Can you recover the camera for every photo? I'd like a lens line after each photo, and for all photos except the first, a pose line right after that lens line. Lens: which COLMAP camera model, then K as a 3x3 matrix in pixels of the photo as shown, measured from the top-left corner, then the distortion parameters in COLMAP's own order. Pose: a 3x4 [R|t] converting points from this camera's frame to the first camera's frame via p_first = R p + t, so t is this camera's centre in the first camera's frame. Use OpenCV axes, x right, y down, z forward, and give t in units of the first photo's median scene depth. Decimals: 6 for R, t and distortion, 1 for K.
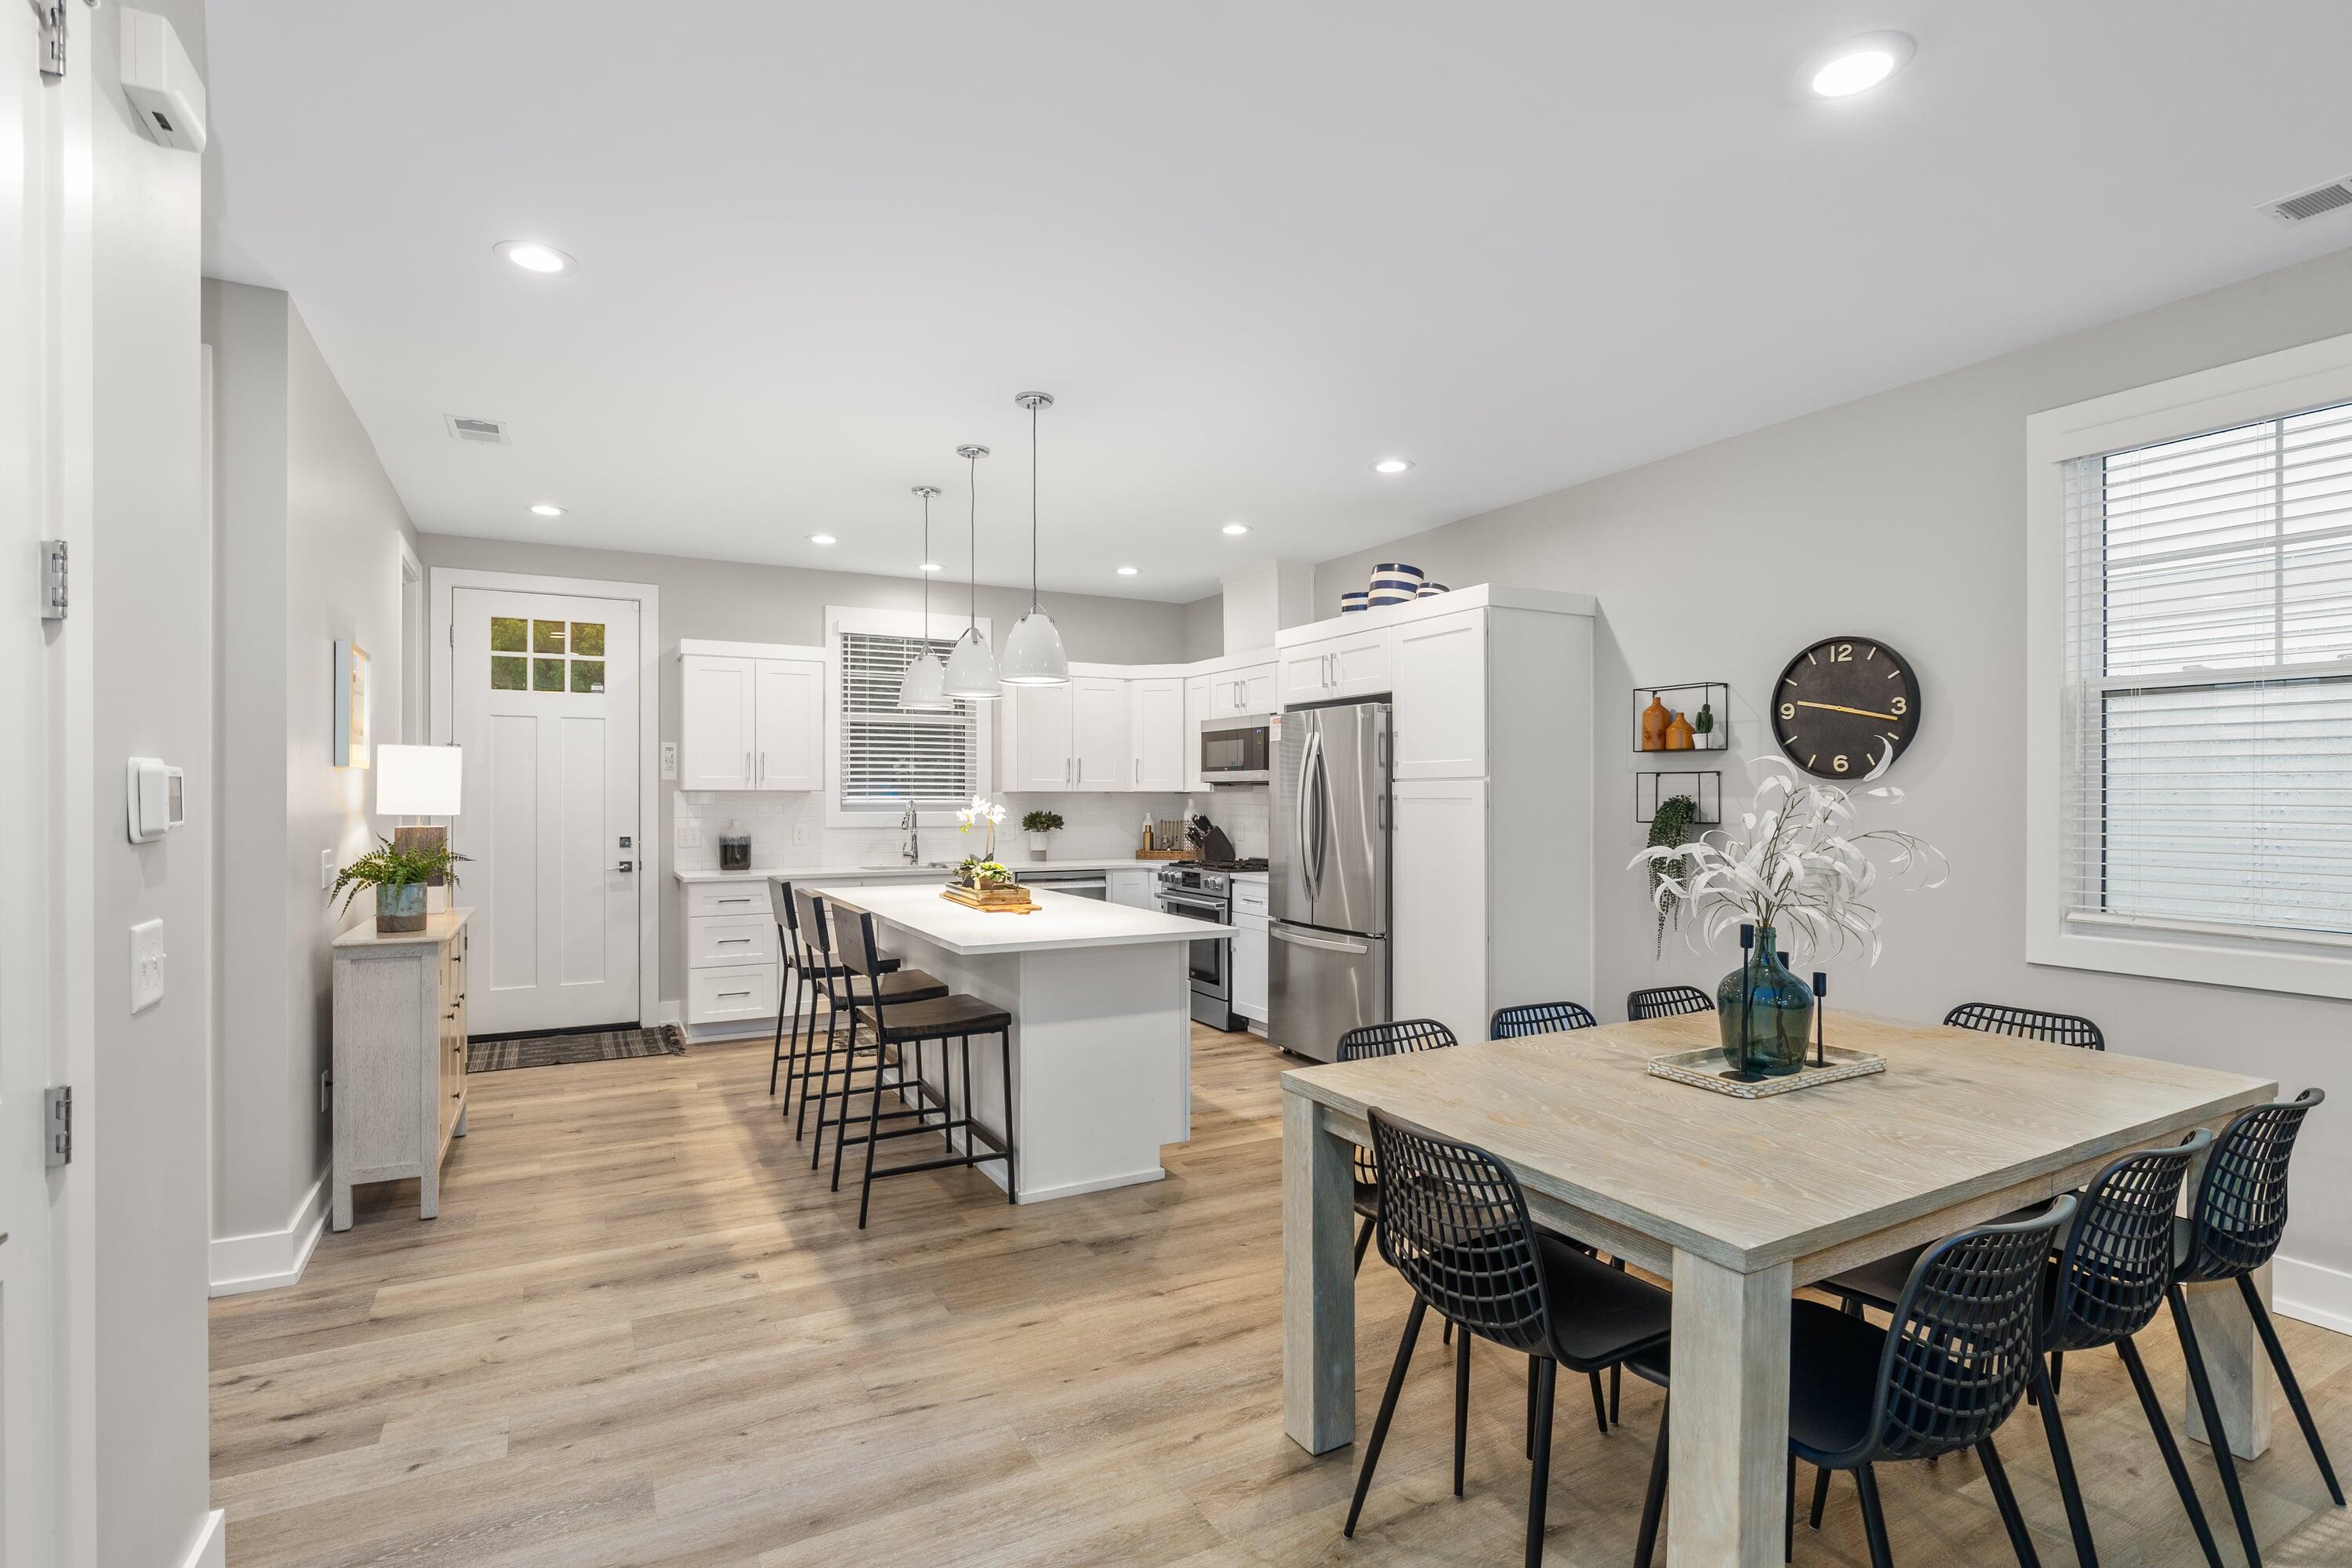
lens RADIAL K [[1118.4, 0, 1191.0], [0, 1118.4, 808.2], [0, 0, 1]] dist [-0.001201, 0.000971]
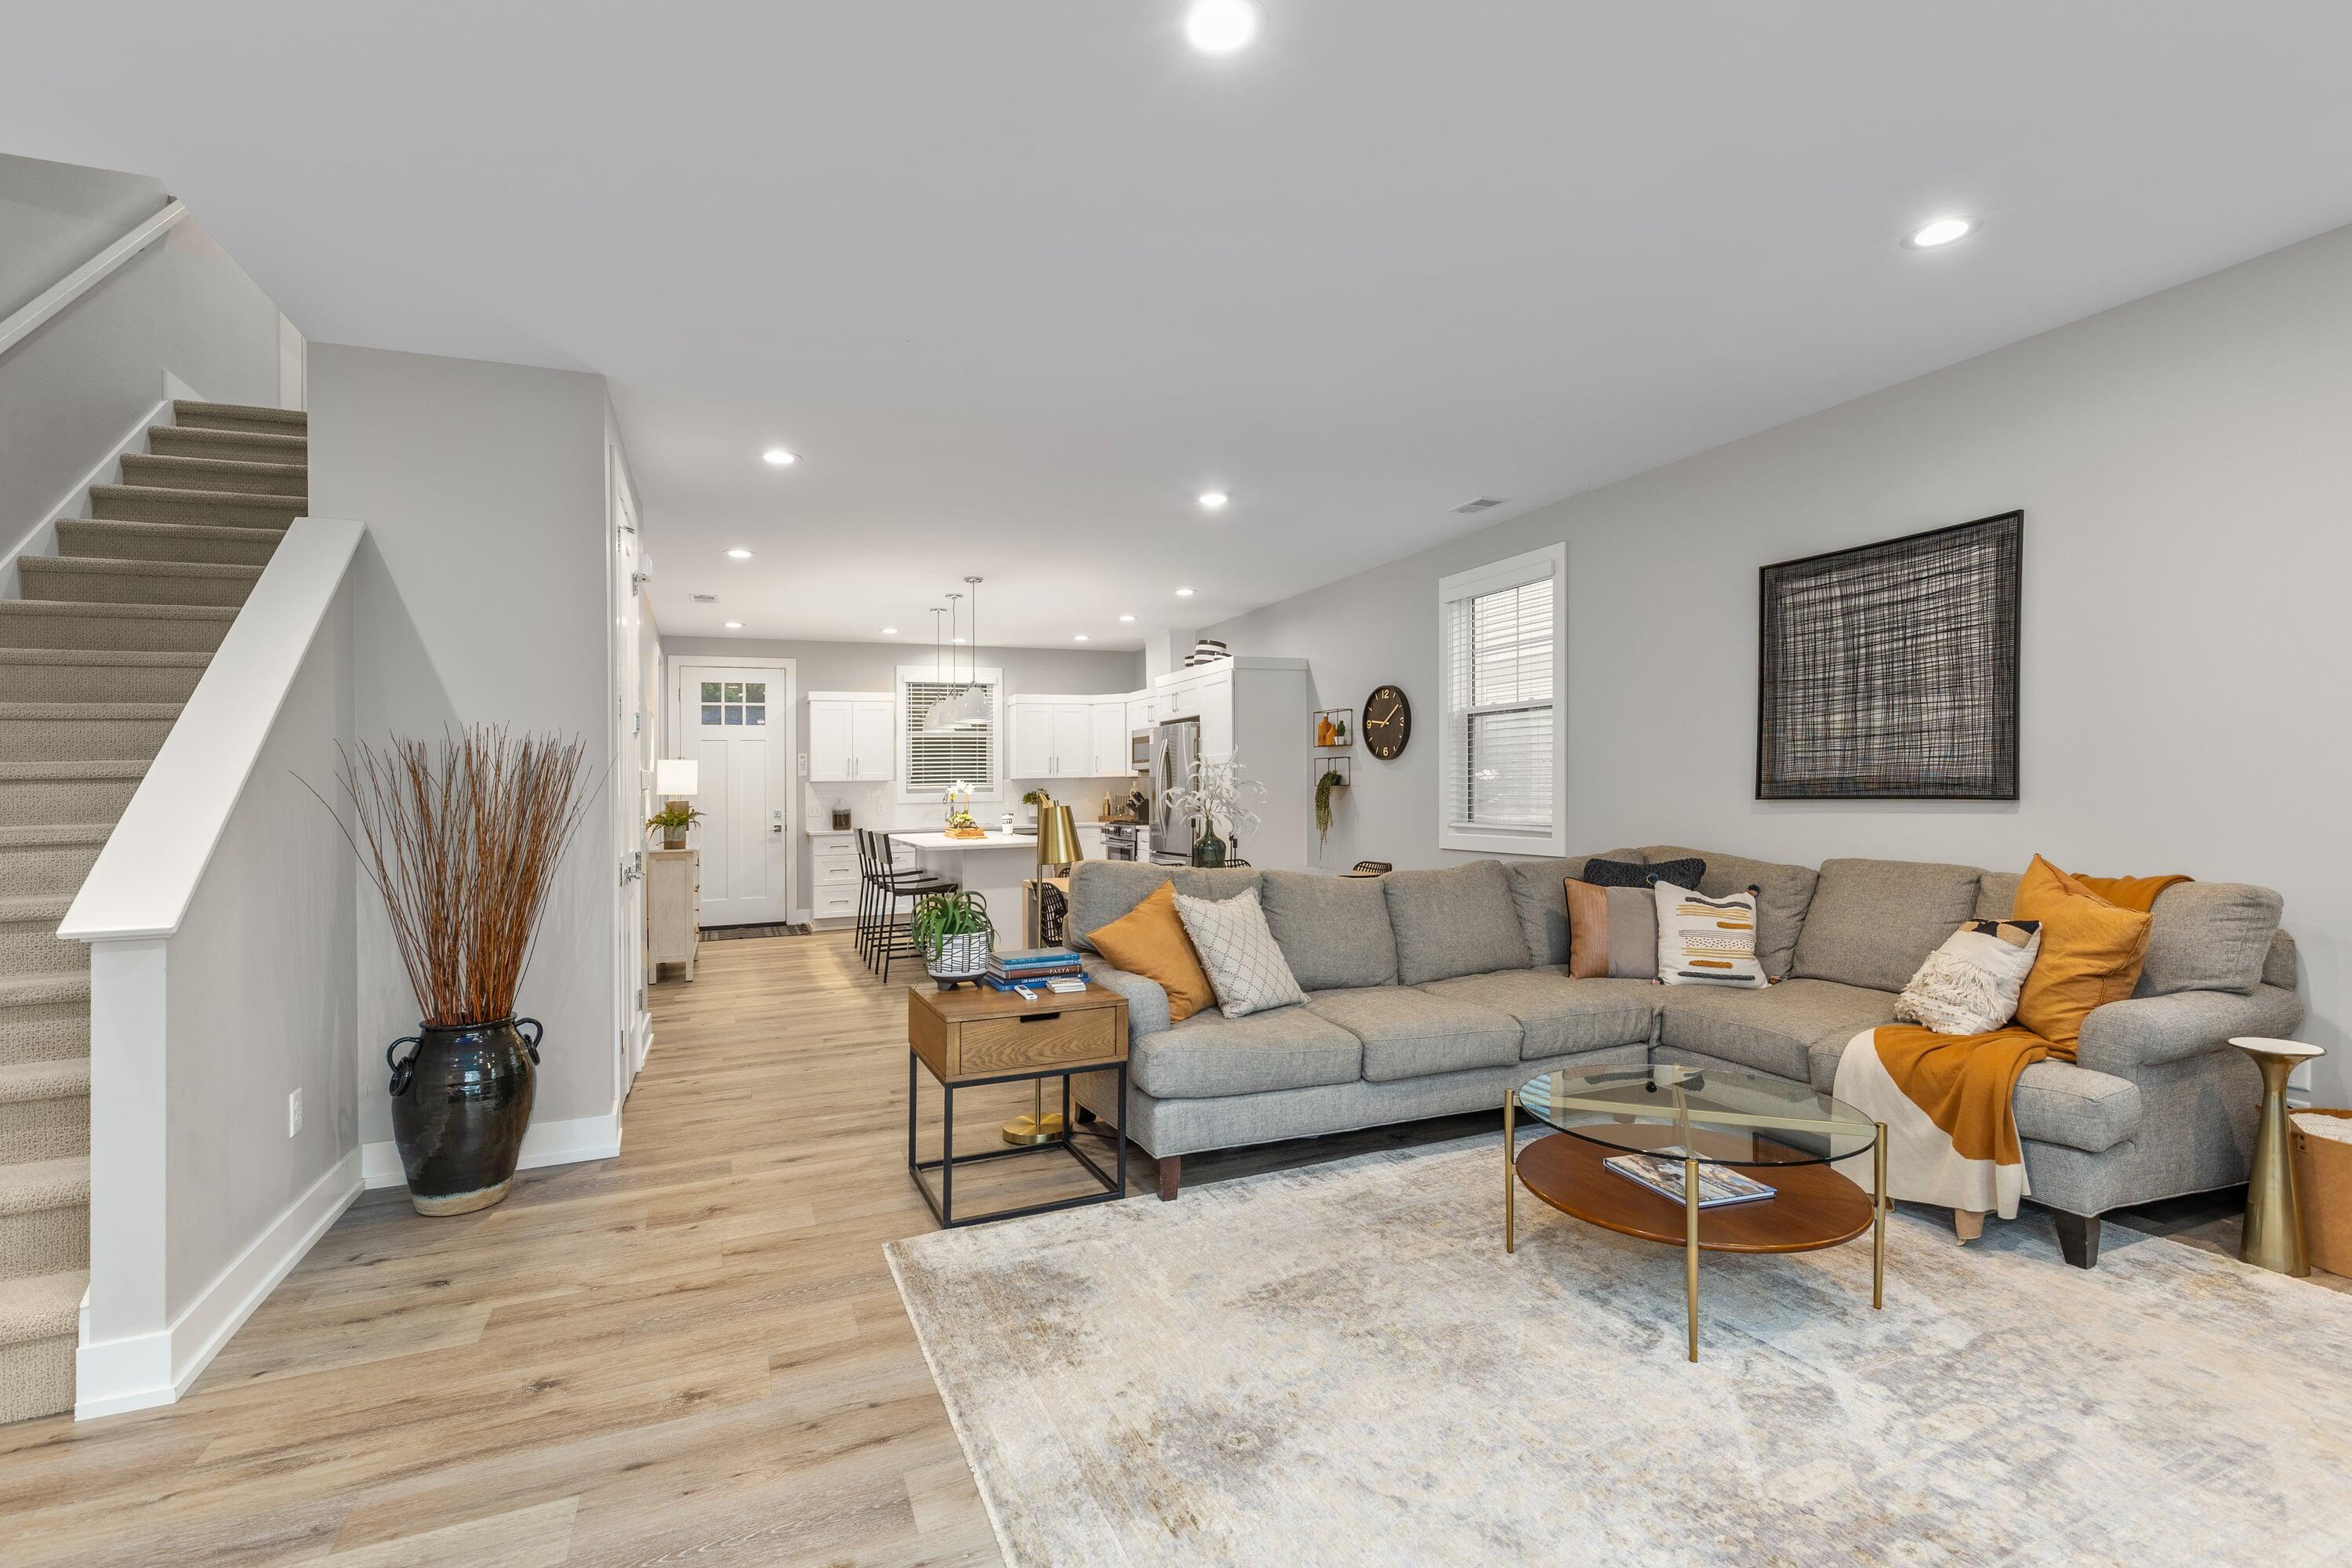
lens RADIAL K [[1063.9, 0, 1192.5], [0, 1063.9, 770.9], [0, 0, 1]] dist [0.002372, -0.001120]
pose [[0.995397, -0.021778, -0.093329, 0.358940], [0.019207, 0.999413, -0.028358, 0.032919], [0.093892, 0.026435, 0.995231, -0.723082]]
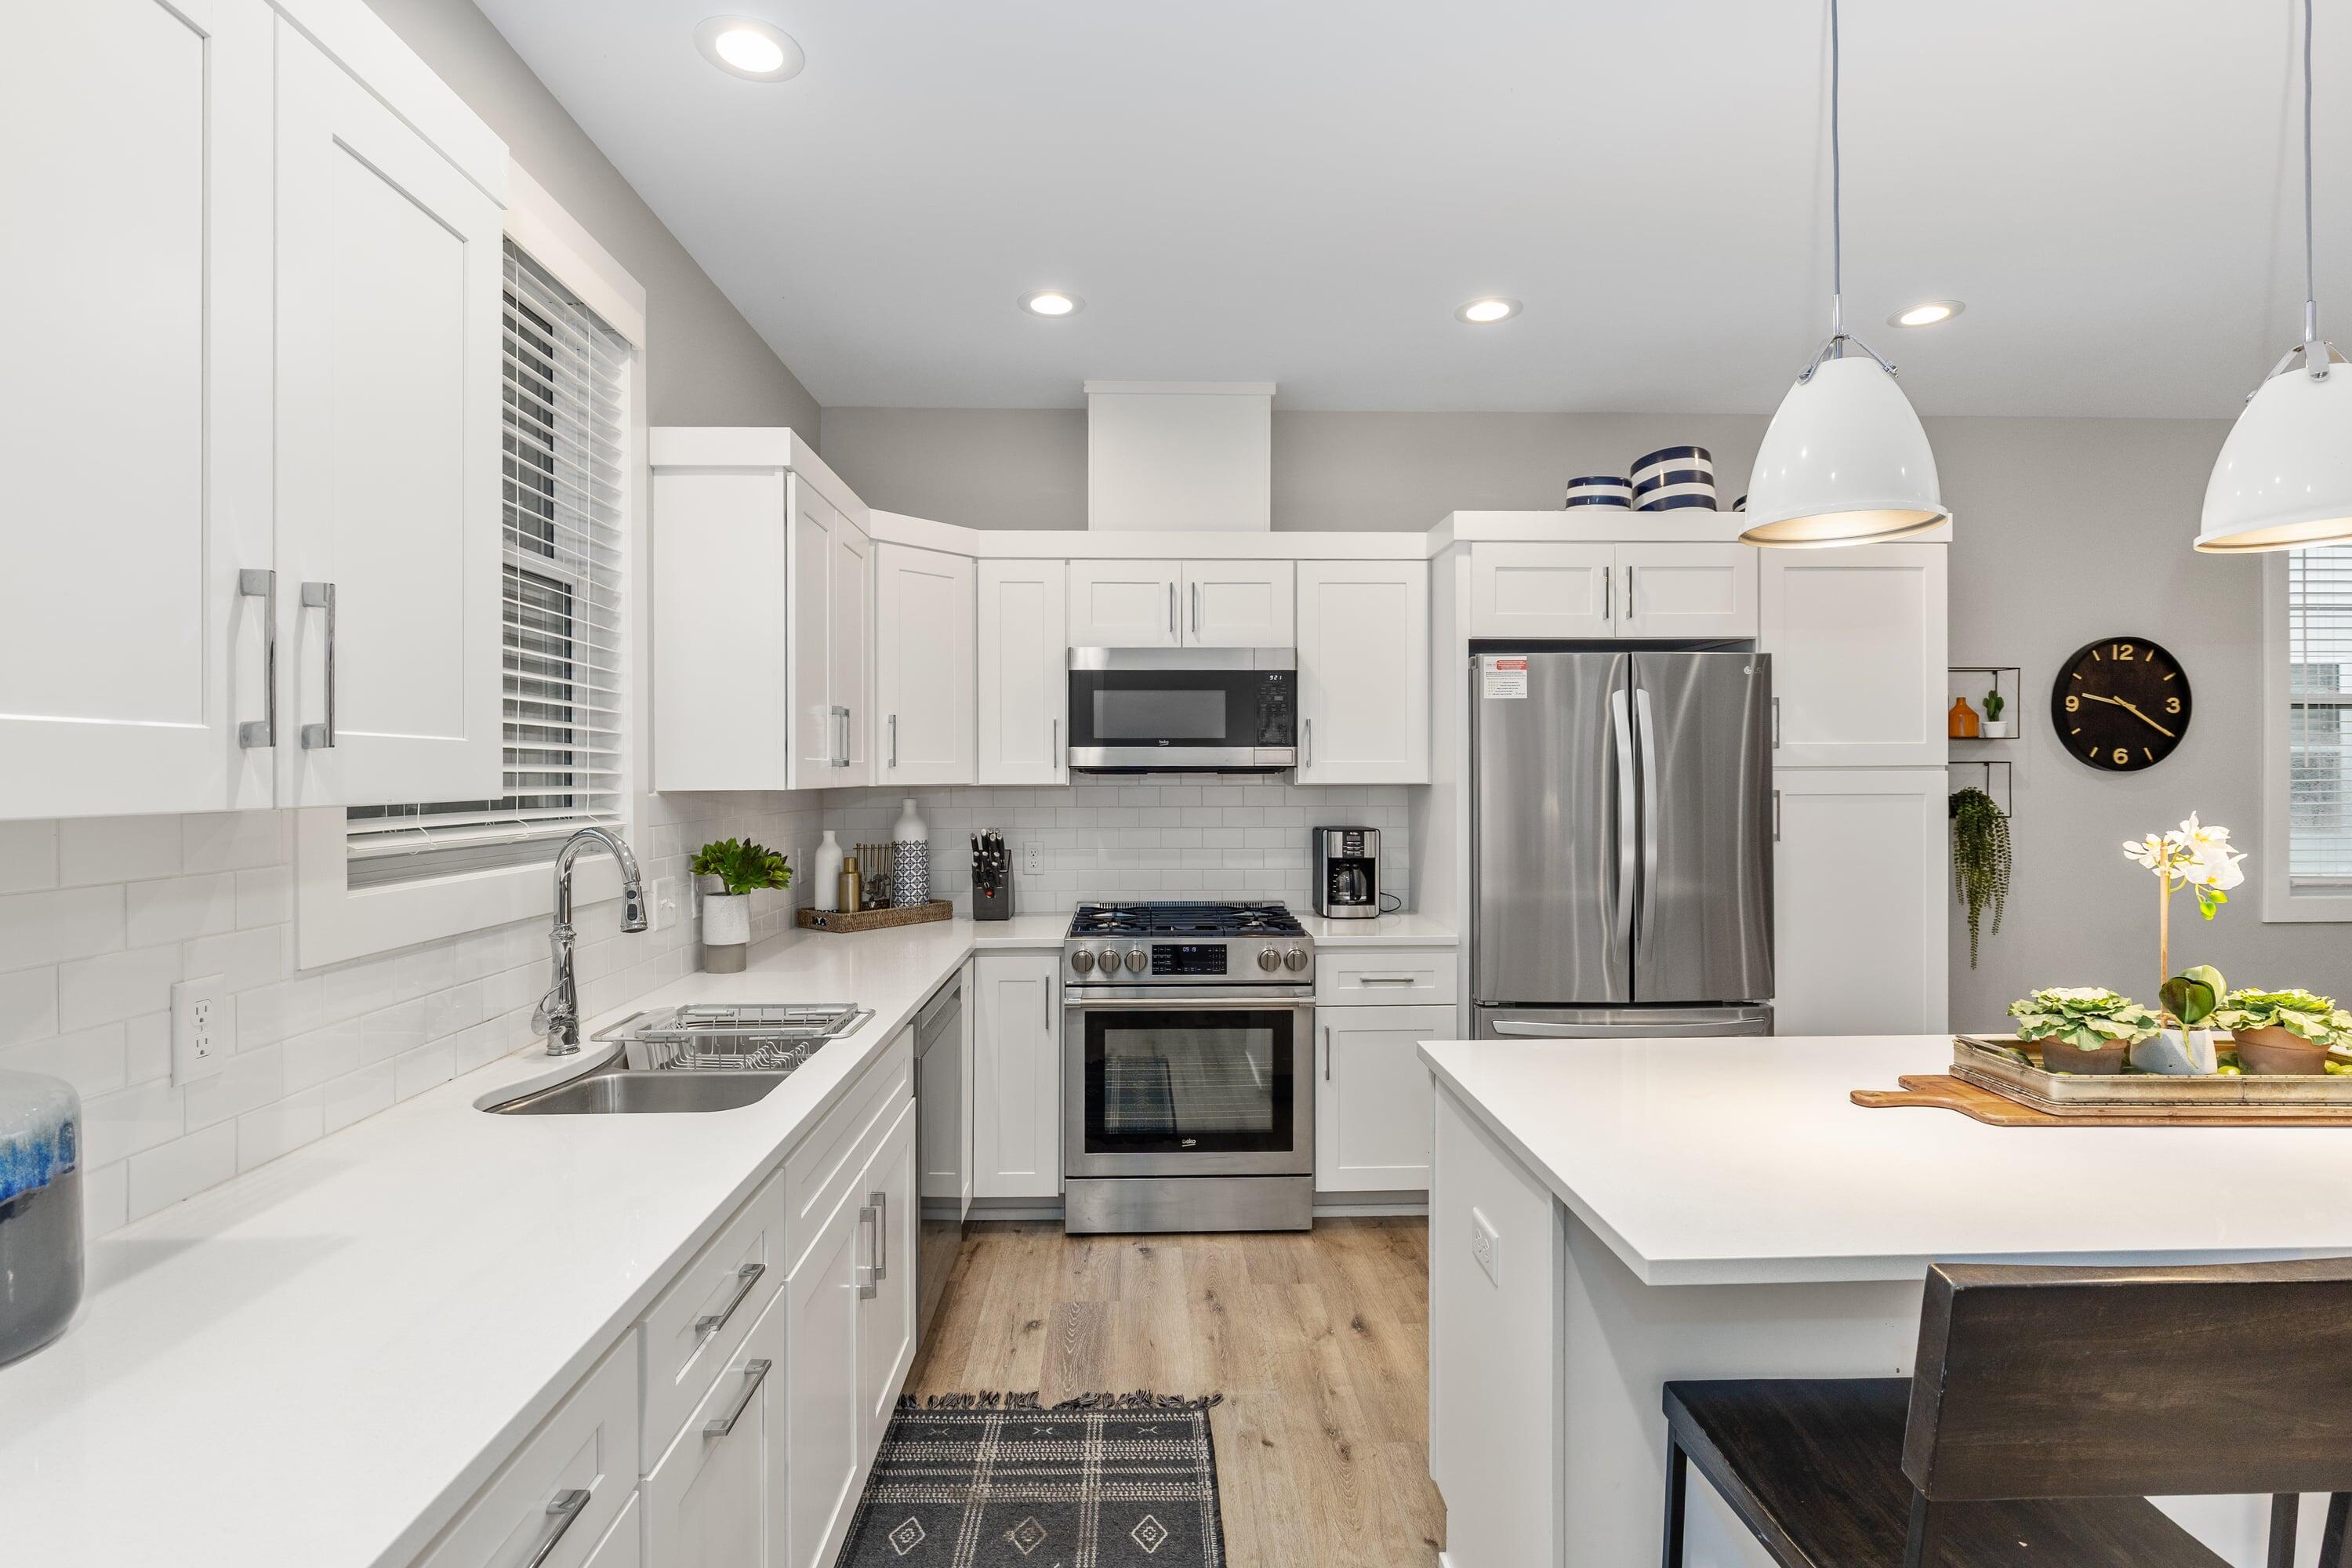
lens RADIAL K [[1118.4, 0, 1174.3], [0, 1118.4, 773.7], [0, 0, 1]] dist [-0.001201, 0.000971]
pose [[0.453426, -0.002698, 0.891290, -0.662785], [0.014119, 0.999892, -0.004155, -0.026973], [-0.891182, 0.014468, 0.453415, 1.128916]]
